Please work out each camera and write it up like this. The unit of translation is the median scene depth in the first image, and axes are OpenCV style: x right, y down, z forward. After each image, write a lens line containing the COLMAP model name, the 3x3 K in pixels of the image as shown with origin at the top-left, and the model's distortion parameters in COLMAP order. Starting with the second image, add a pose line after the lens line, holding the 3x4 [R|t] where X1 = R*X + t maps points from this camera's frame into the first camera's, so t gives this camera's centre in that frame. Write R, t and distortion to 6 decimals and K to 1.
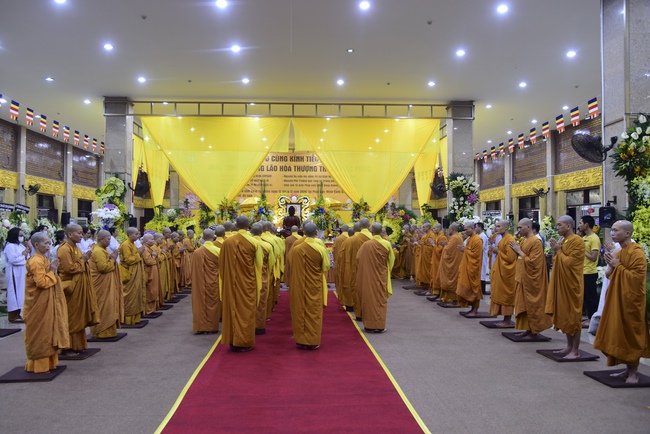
lens RADIAL K [[551.2, 0, 314.5], [0, 551.2, 216.9], [0, 0, 1]] dist [-0.055307, 0.062467]
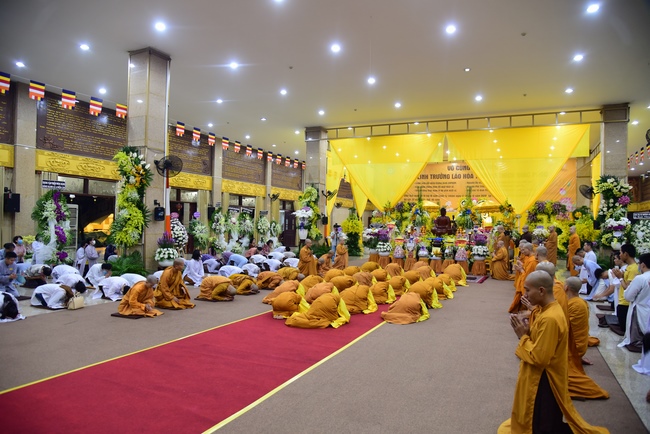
lens RADIAL K [[444.8, 0, 312.0], [0, 444.8, 225.2], [0, 0, 1]] dist [-0.105807, 0.038598]
pose [[0.875821, 0.015047, -0.482401, 0.162397], [-0.006854, 0.999801, 0.018741, 0.001351], [0.482587, -0.013108, 0.875750, 0.043845]]
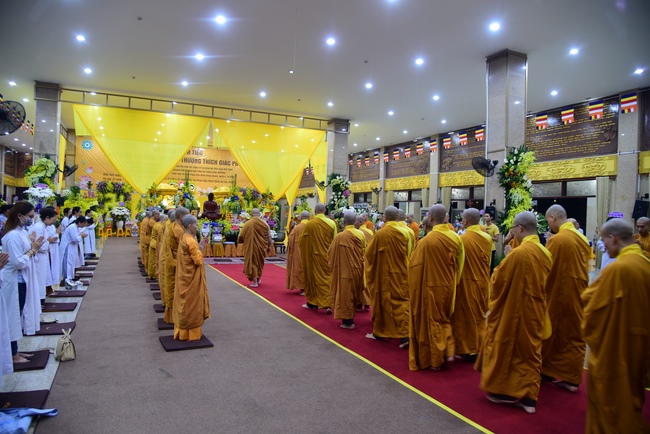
lens RADIAL K [[444.8, 0, 316.3], [0, 444.8, 222.5], [0, 0, 1]] dist [-0.105807, 0.038598]
pose [[0.925836, 0.023124, 0.377218, -0.185445], [-0.039773, 0.998545, 0.036406, 0.000581], [-0.375827, -0.048709, 0.925409, 0.025954]]
